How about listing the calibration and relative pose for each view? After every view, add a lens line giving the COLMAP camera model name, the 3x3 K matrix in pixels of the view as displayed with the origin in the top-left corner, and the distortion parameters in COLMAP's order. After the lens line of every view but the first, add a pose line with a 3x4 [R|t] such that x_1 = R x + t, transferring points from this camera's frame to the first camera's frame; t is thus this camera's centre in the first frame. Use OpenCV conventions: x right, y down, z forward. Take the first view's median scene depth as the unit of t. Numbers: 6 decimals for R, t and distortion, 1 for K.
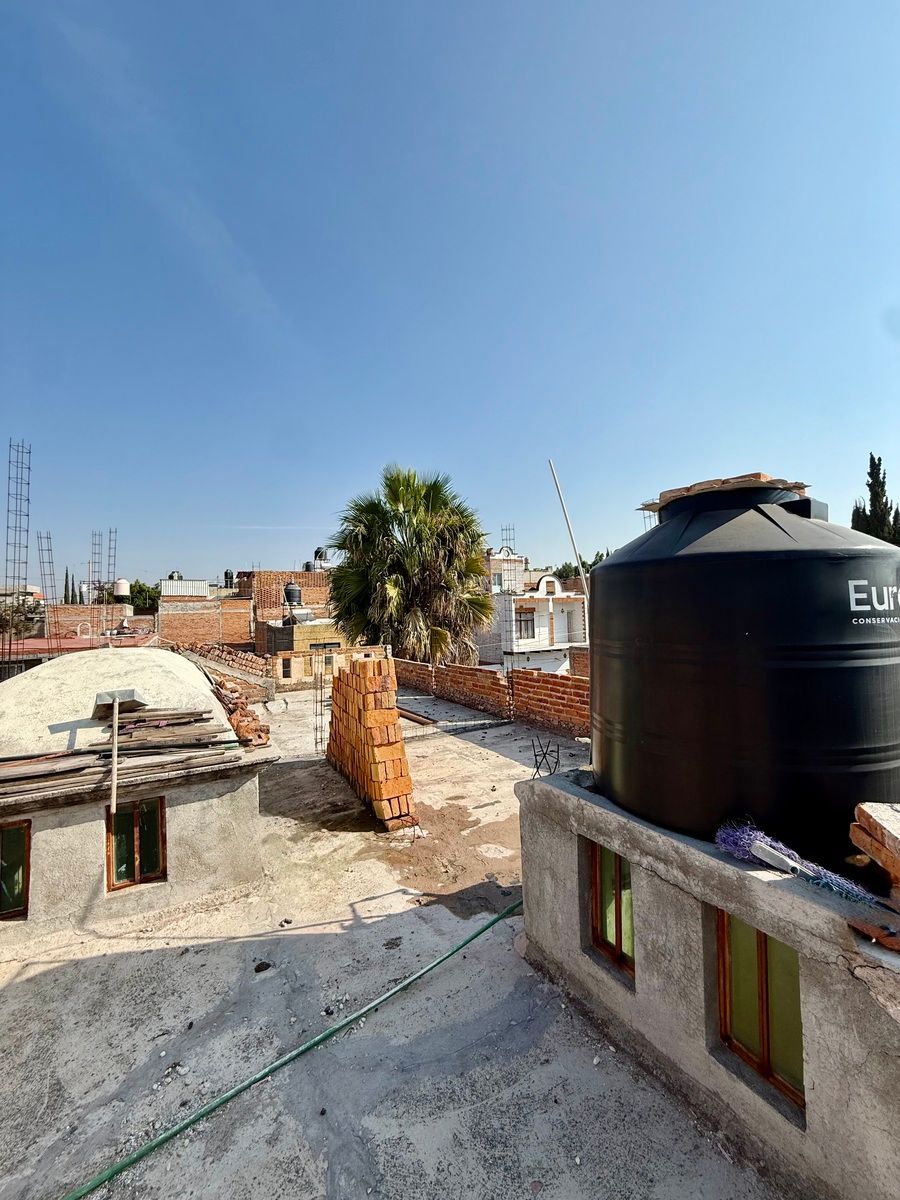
lens RADIAL K [[480.2, 0, 451.9], [0, 480.2, 595.7], [0, 0, 1]] dist [0.000141, -0.000124]
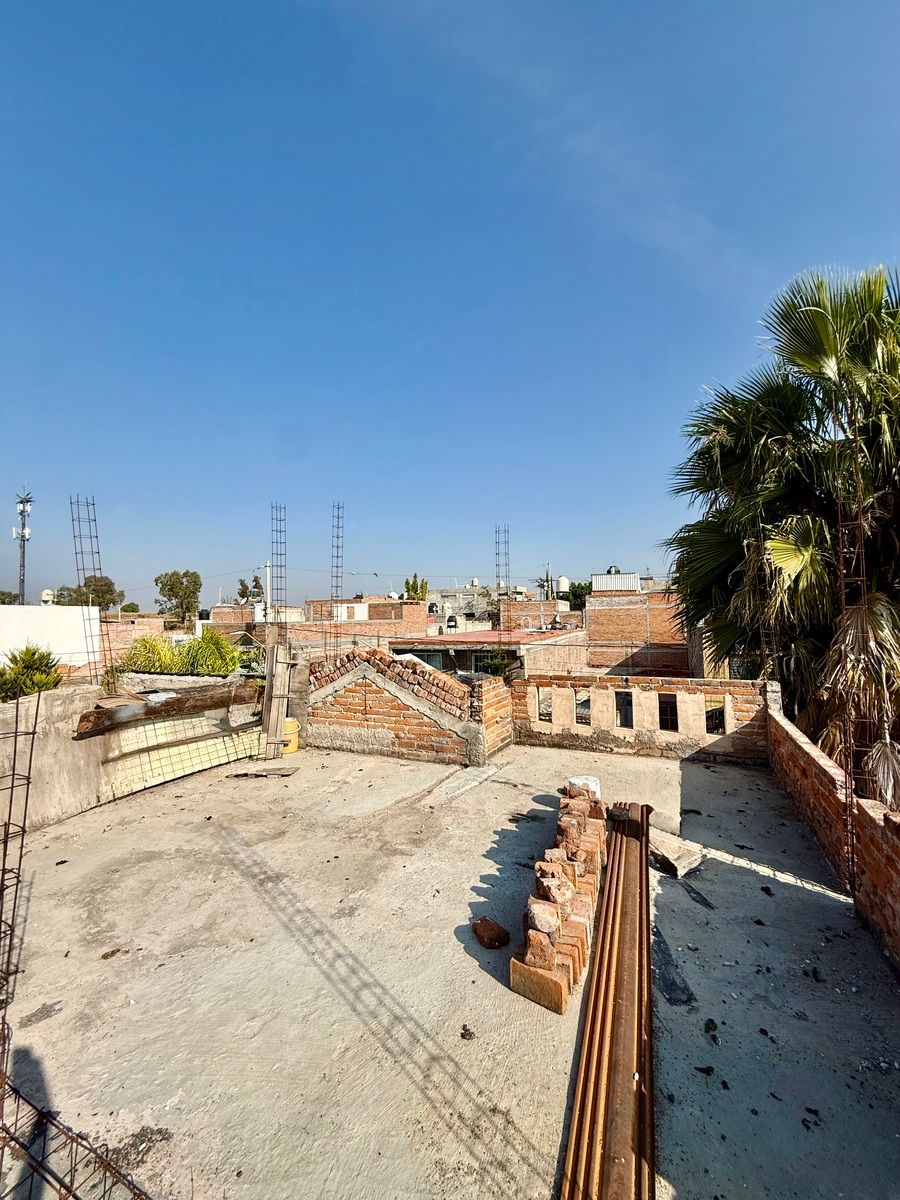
lens RADIAL K [[480.2, 0, 451.9], [0, 480.2, 595.7], [0, 0, 1]] dist [0.000141, -0.000124]
pose [[0.591433, -0.020548, -0.806092, 0.039104], [0.026819, 0.999623, -0.005805, 0.019079], [0.805908, -0.018186, 0.591762, 0.462226]]
